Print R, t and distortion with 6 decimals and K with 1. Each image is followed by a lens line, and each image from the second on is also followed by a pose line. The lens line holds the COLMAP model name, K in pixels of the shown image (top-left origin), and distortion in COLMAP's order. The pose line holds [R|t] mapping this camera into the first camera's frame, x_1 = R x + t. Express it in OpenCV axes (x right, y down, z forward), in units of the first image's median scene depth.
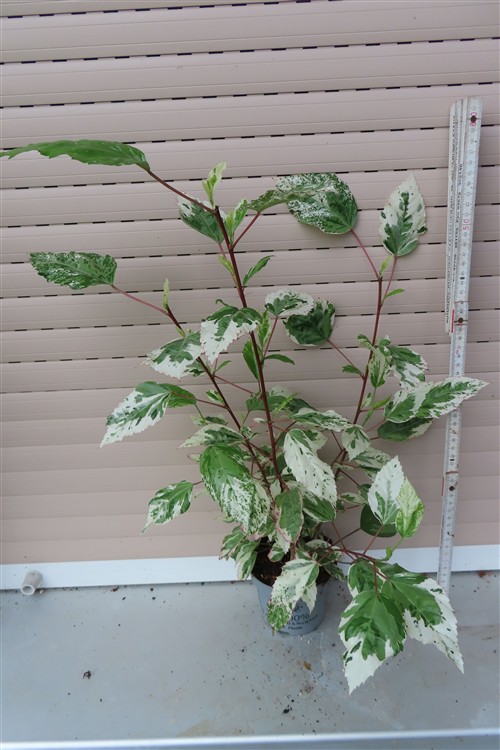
lens RADIAL K [[539.1, 0, 250.0], [0, 539.1, 375.0], [0, 0, 1]] dist [-0.014045, 0.007986]
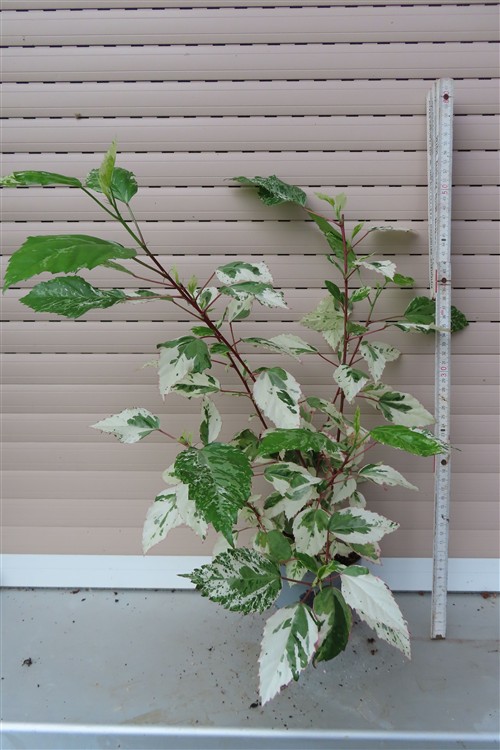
lens RADIAL K [[539.1, 0, 250.0], [0, 539.1, 375.0], [0, 0, 1]] dist [-0.014045, 0.007986]
pose [[0.998740, 0.046420, -0.019067, 0.051911], [-0.049685, 0.968091, -0.245624, 0.325460], [0.007057, 0.246262, 0.969178, 0.056276]]
